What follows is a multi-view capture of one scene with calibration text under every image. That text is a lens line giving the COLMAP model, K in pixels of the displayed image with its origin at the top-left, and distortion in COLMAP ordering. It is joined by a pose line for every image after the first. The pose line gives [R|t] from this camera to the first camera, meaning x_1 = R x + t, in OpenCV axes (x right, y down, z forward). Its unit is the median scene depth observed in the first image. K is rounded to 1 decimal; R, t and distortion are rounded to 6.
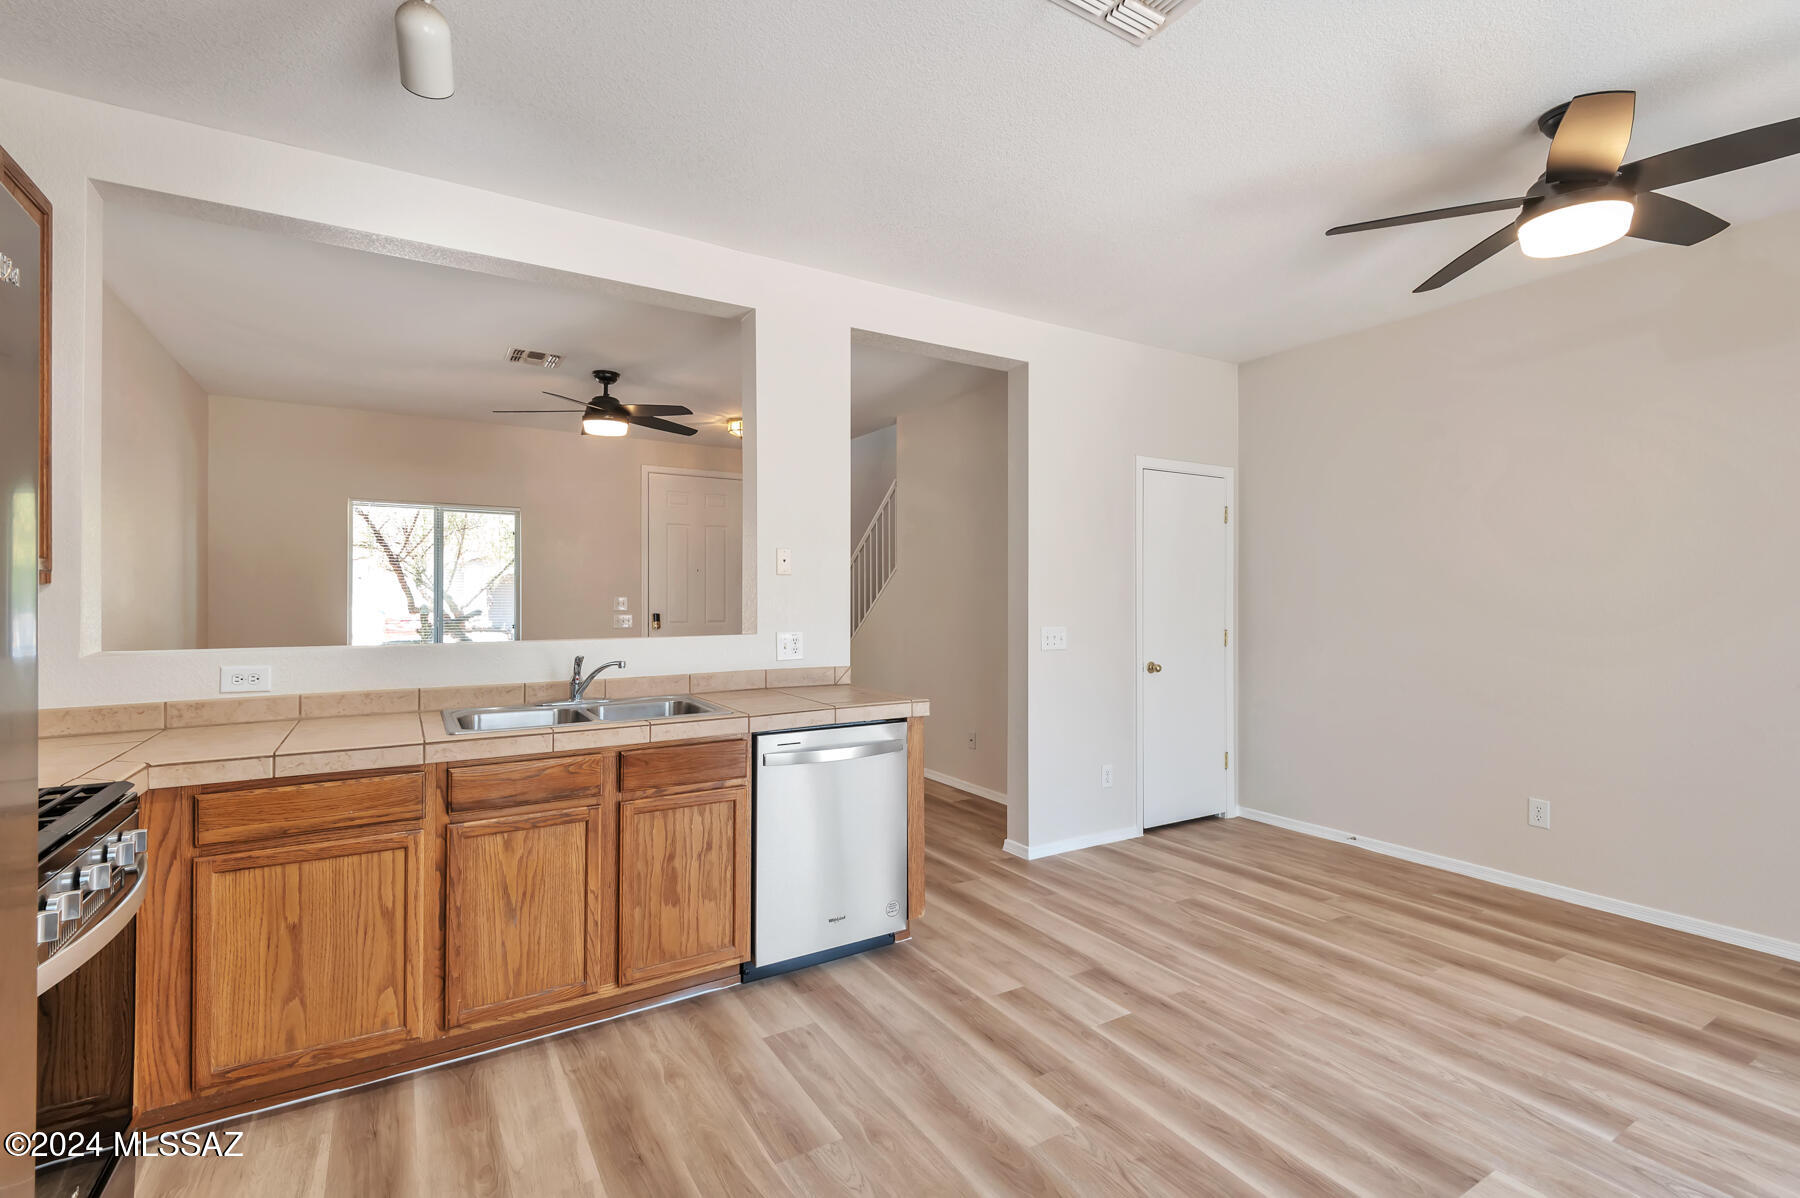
lens RADIAL K [[814.0, 0, 882.4], [0, 814.0, 581.5], [0, 0, 1]] dist [0.020774, -0.009548]
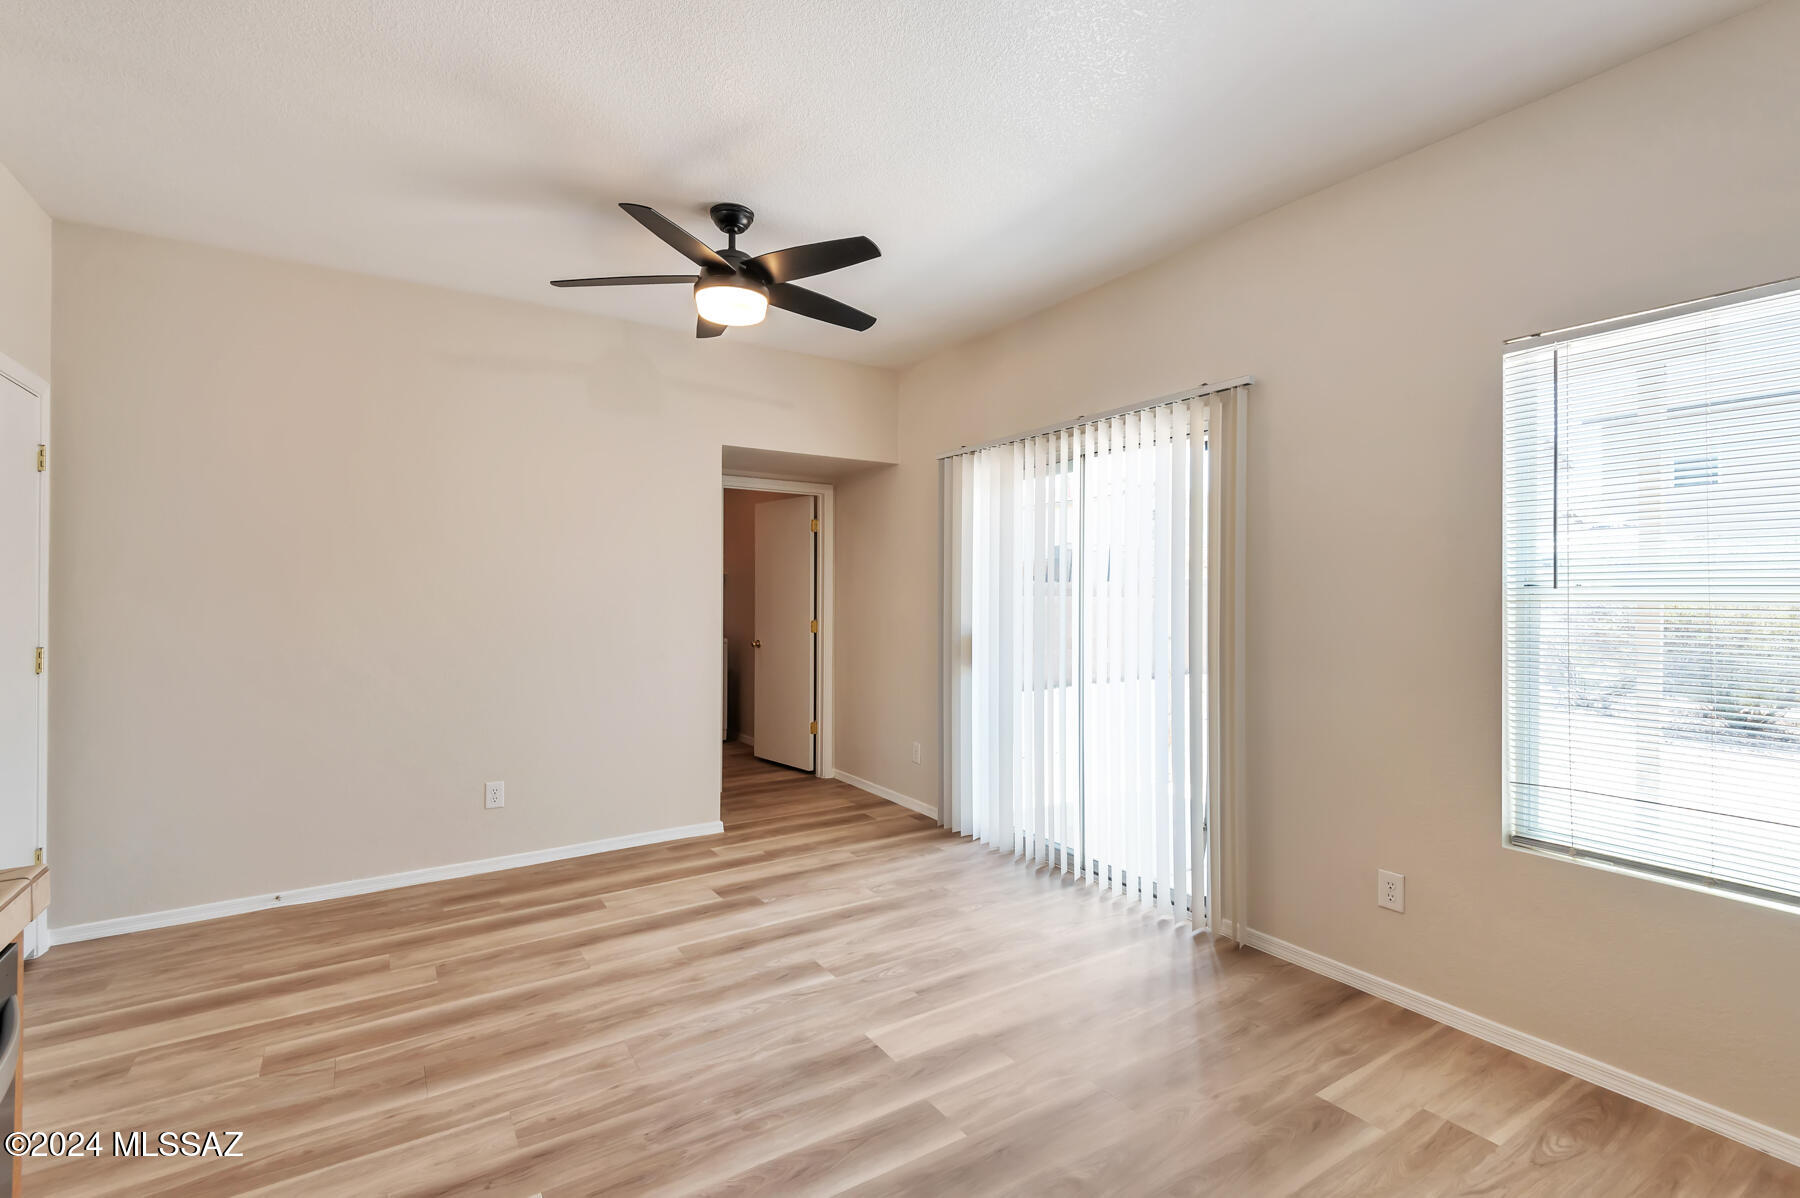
lens RADIAL K [[814.0, 0, 900.2], [0, 814.0, 596.4], [0, 0, 1]] dist [0.020774, -0.009548]
pose [[-0.032857, -0.005778, 0.999443, -0.381206], [-0.019725, 0.999792, 0.005132, 0.010090], [-0.999265, -0.019545, -0.032964, 0.694005]]
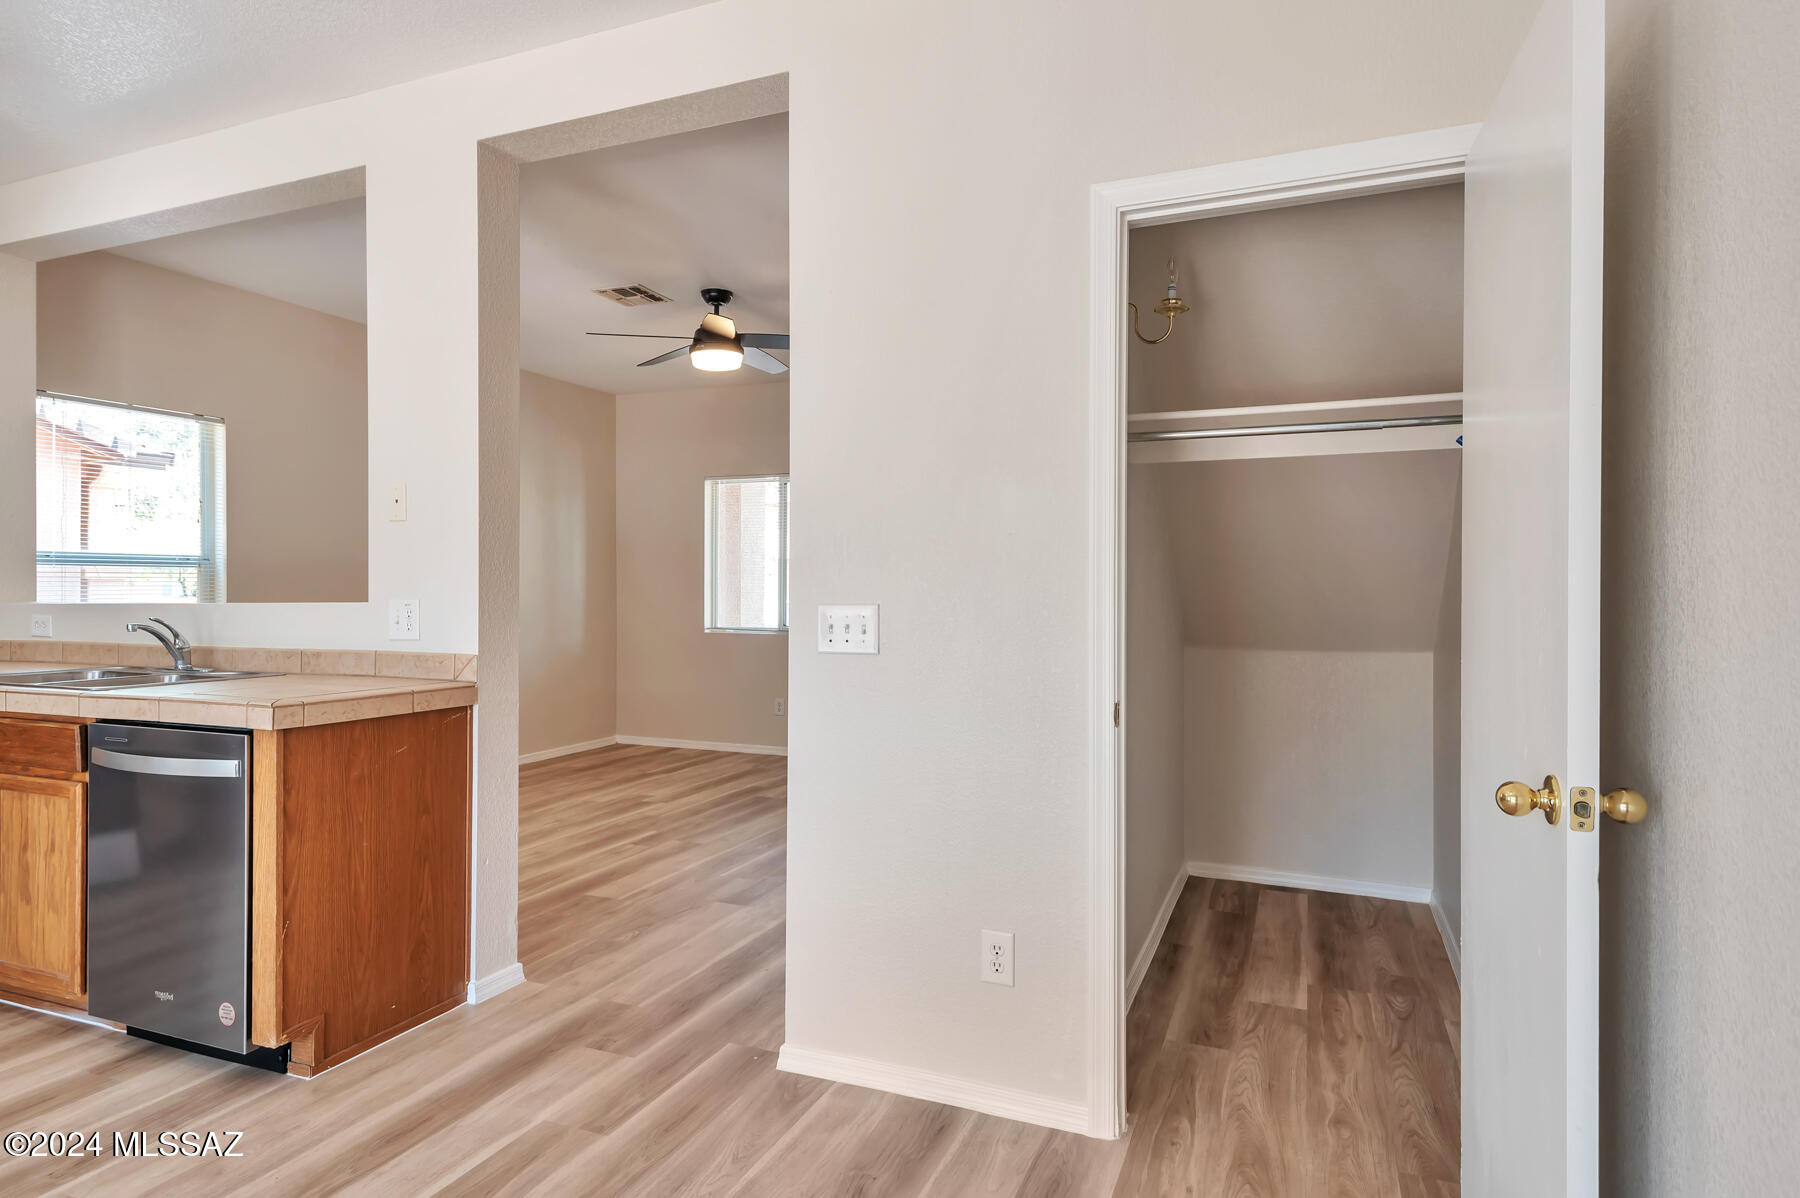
lens RADIAL K [[999.0, 0, 903.4], [0, 999.0, 580.3], [0, 0, 1]] dist [0.005975, -0.005352]
pose [[0.598970, -0.008141, -0.800730, 1.083797], [0.013562, 0.999908, -0.000022, 0.063789], [0.800657, -0.010846, 0.599025, 1.049438]]
